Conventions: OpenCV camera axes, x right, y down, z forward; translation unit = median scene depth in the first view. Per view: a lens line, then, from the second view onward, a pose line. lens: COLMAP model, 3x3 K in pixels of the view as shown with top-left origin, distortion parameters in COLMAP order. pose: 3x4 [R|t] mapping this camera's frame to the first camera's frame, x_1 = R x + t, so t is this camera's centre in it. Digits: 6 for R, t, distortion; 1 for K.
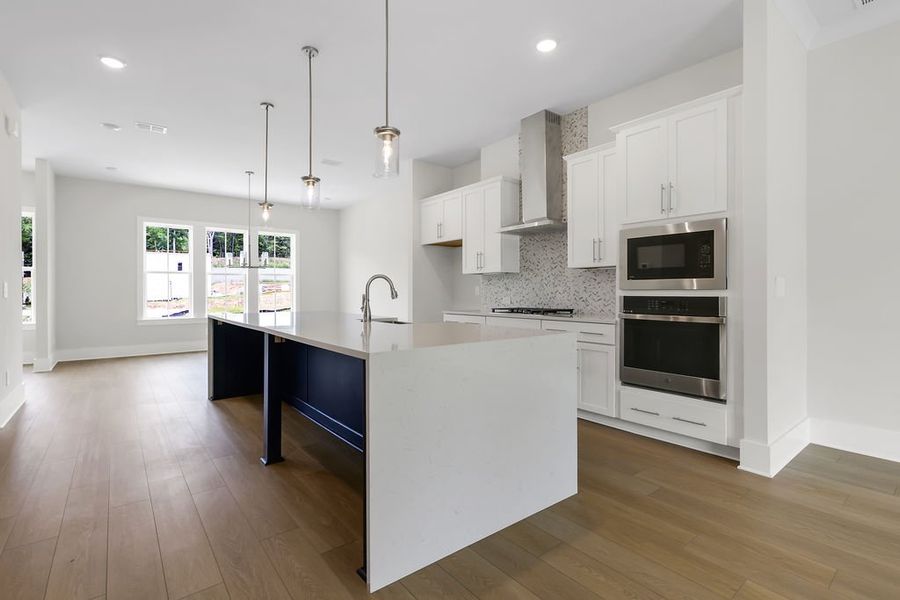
lens RADIAL K [[423.6, 0, 449.6], [0, 423.6, 290.5], [0, 0, 1]] dist [-0.004435, 0.000451]
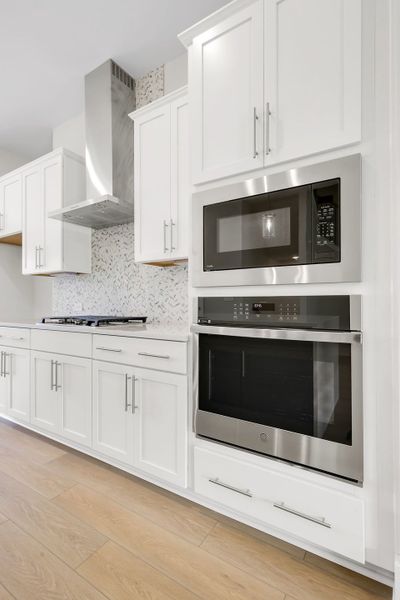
lens RADIAL K [[302.6, 0, 200.0], [0, 302.6, 300.0], [0, 0, 1]] dist [-0.011460, 0.000416]
pose [[0.944175, -0.000299, 0.329444, 0.202275], [0.001172, 0.999996, -0.002451, 0.013718], [-0.329442, 0.002701, 0.944172, 0.437680]]
